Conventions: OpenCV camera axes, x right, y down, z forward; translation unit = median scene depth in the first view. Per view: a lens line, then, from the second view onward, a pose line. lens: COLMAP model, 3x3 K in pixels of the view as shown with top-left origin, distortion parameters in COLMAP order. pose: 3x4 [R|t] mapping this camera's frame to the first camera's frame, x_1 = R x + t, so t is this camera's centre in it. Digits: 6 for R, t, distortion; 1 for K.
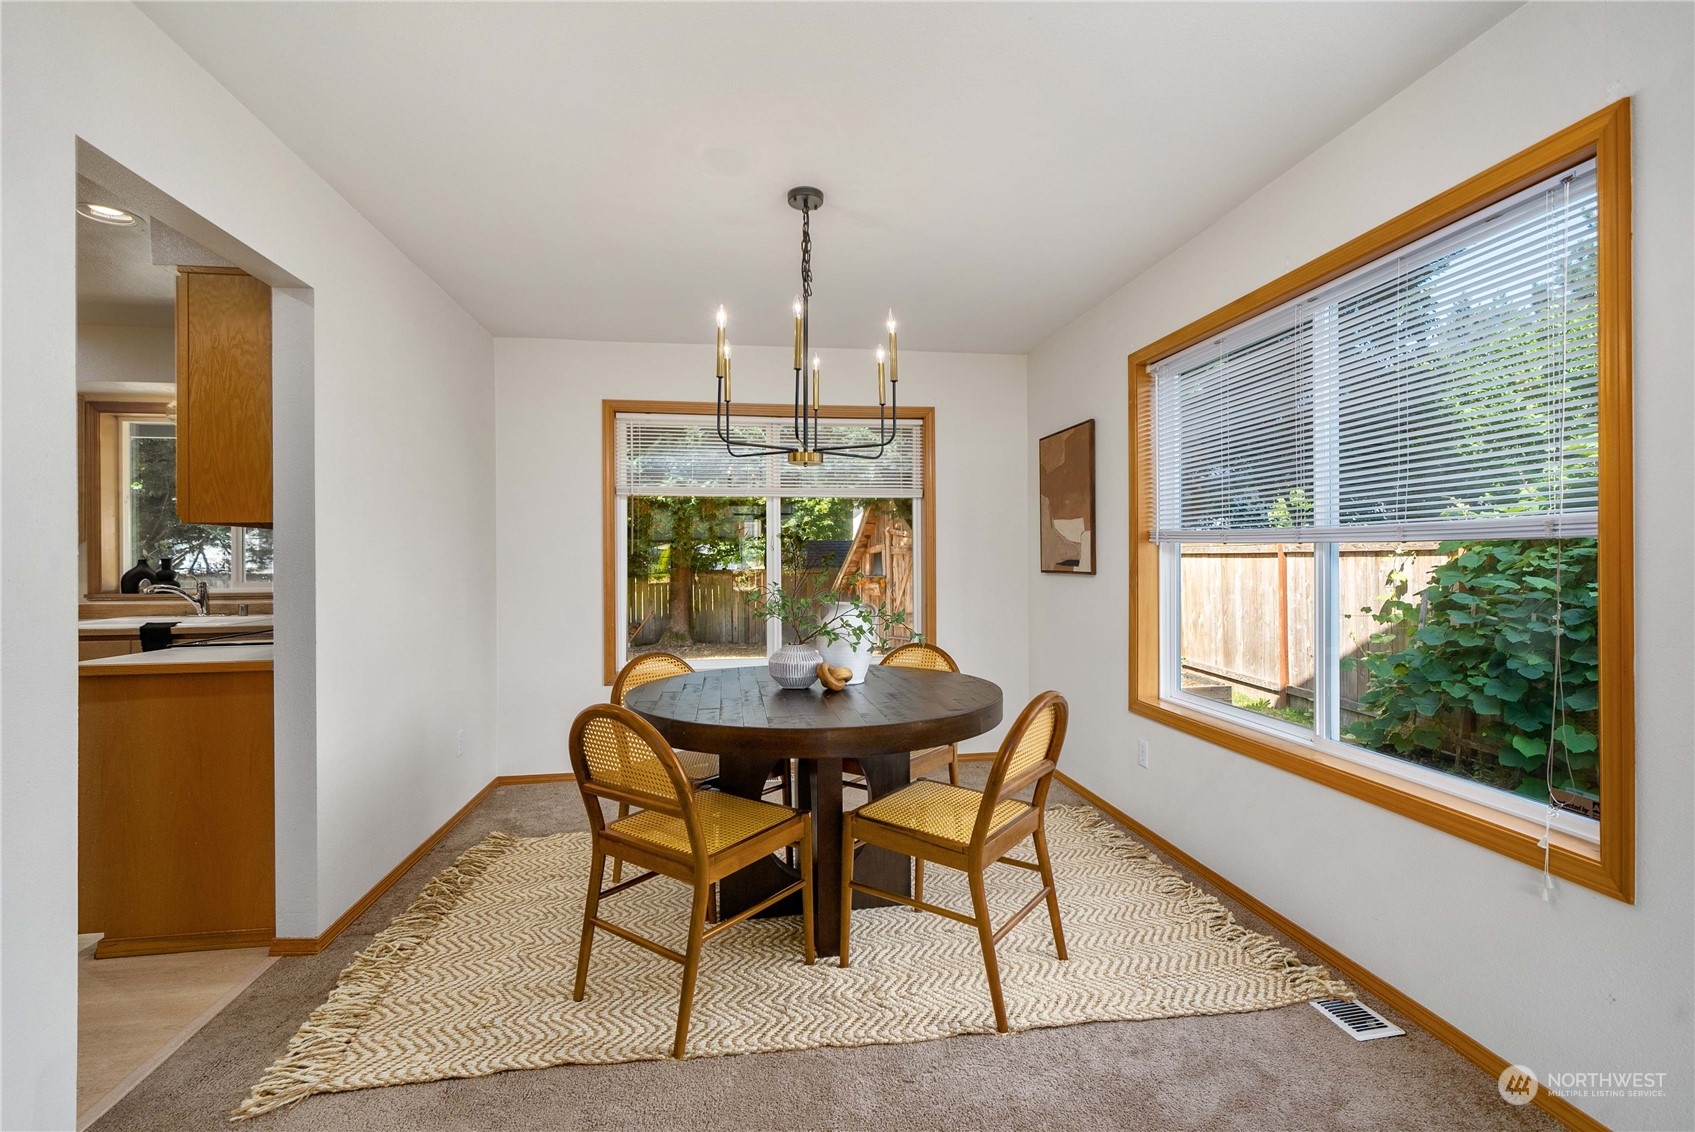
lens RADIAL K [[735.3, 0, 855.0], [0, 735.3, 553.7], [0, 0, 1]] dist [0.002209, 0.000443]
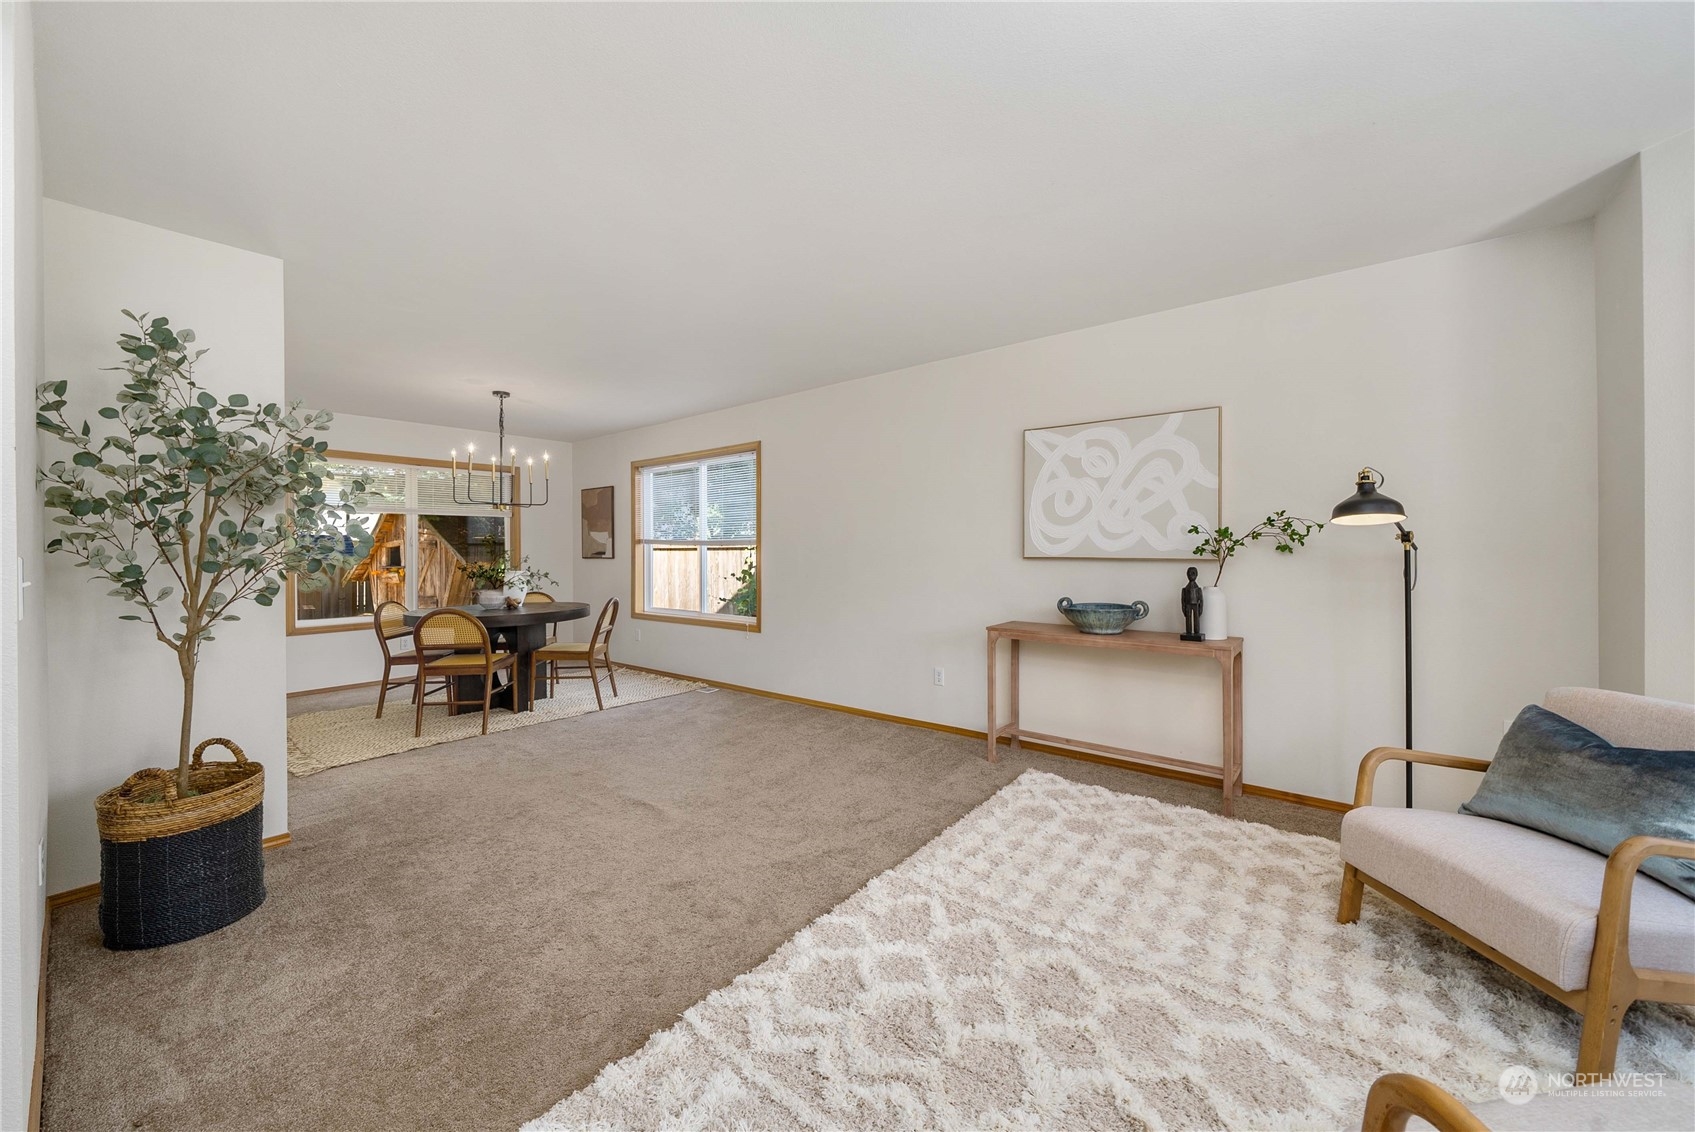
lens RADIAL K [[637.0, 0, 846.2], [0, 637.0, 557.3], [0, 0, 1]] dist [-0.002917, -0.000168]
pose [[0.739709, -0.008331, 0.672876, -0.437856], [-0.002313, 0.999886, 0.014922, -0.004870], [-0.672923, -0.012594, 0.739605, -0.858088]]
